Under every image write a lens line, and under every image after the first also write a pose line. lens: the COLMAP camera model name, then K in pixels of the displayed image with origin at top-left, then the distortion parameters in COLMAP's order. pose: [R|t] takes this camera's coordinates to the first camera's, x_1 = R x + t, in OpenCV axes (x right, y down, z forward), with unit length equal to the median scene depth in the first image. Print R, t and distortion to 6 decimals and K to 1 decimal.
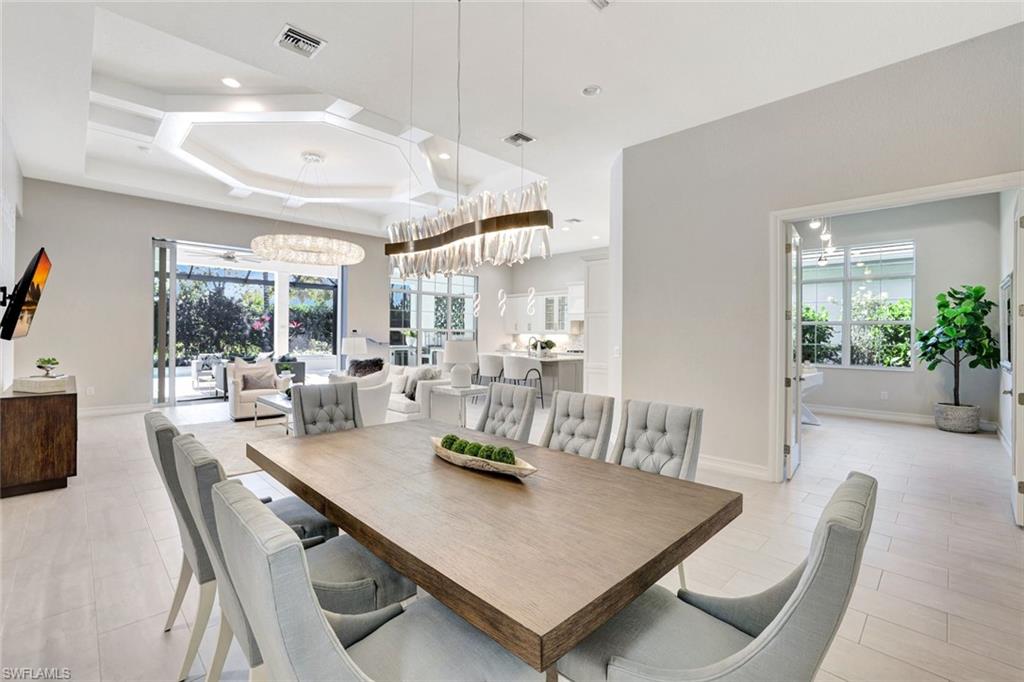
lens RADIAL K [[441.9, 0, 508.2], [0, 441.9, 332.5], [0, 0, 1]] dist [-0.039227, 0.011450]
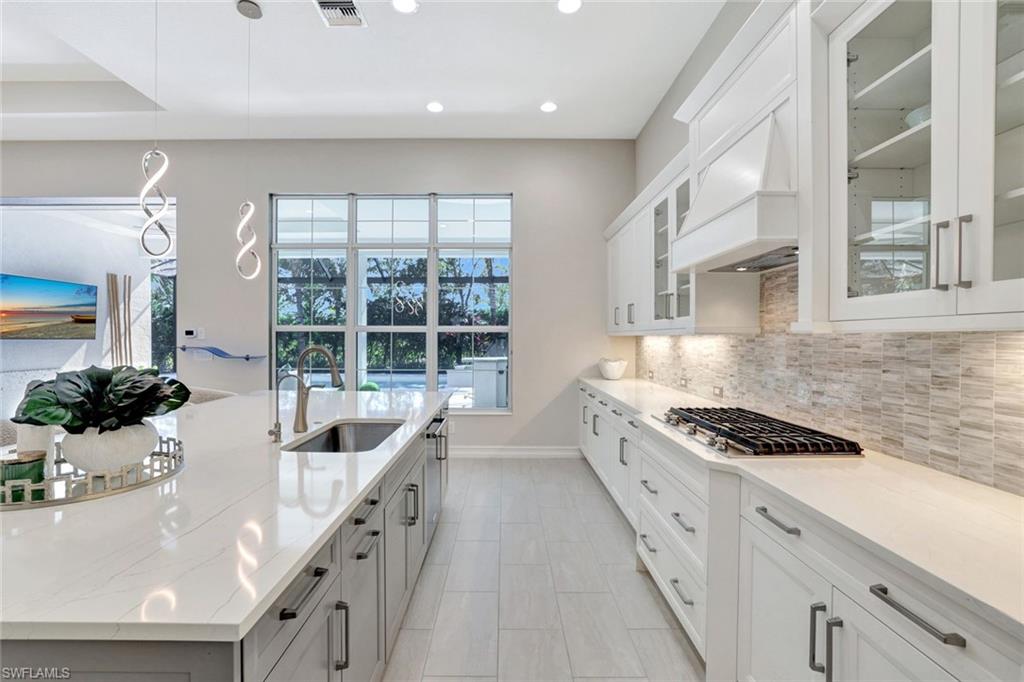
lens RADIAL K [[450.2, 0, 512.6], [0, 450.2, 335.4], [0, 0, 1]] dist [-0.019472, 0.000065]
pose [[0.719199, -0.009259, -0.694743, 0.640580], [0.007357, 0.999957, -0.005710, 0.013515], [0.694766, -0.001005, 0.719235, 2.133249]]
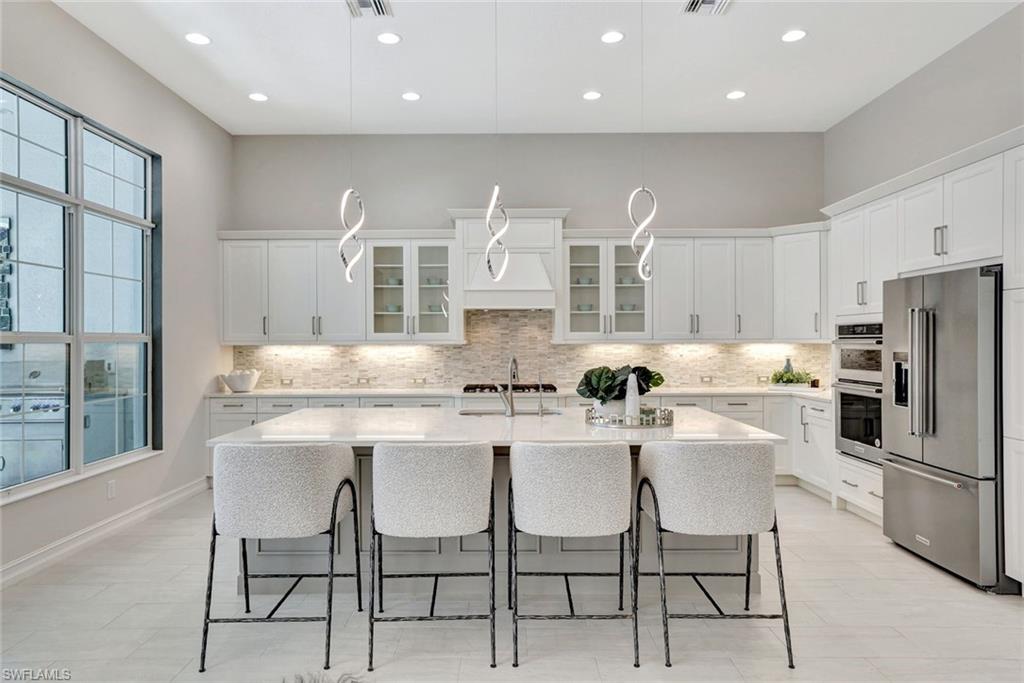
lens RADIAL K [[635.3, 0, 507.8], [0, 635.3, 335.6], [0, 0, 1]] dist [0.018412, 0.000313]
pose [[0.707103, -0.007029, 0.707076, -0.618916], [0.006525, 0.999973, 0.003416, -0.015428], [-0.707081, 0.002199, 0.707130, 1.598795]]
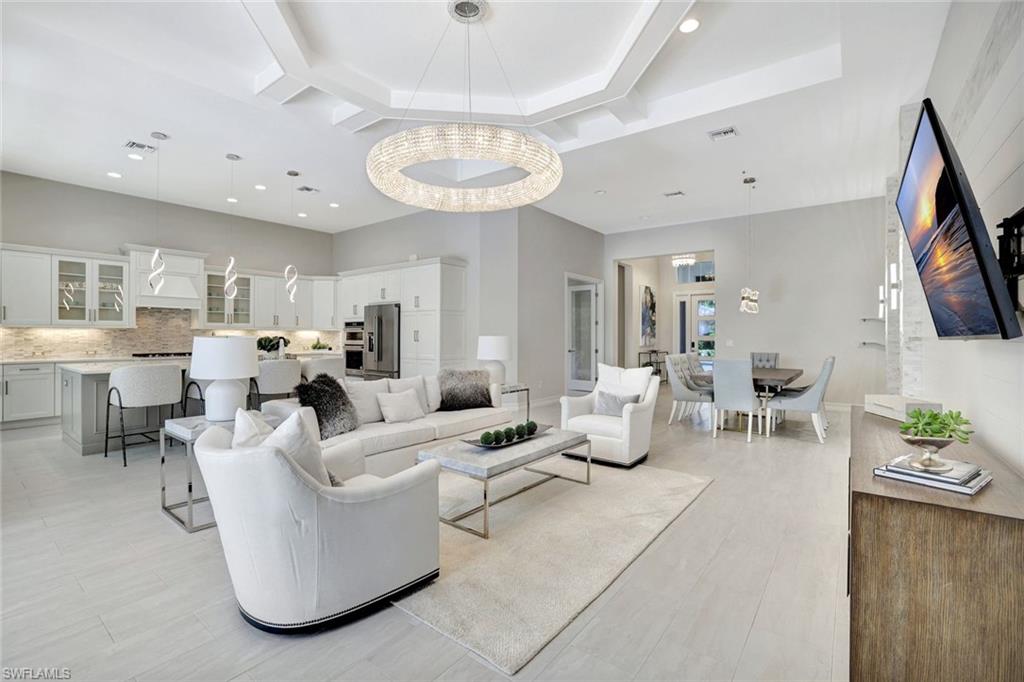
lens RADIAL K [[455.9, 0, 512.0], [0, 455.9, 341.0], [0, 0, 1]] dist [-0.063932, 0.013515]
pose [[-0.134872, -0.020837, 0.990644, -1.499263], [-0.011028, 0.999749, 0.019527, 0.009948], [-0.990802, -0.008291, -0.135068, 1.531147]]
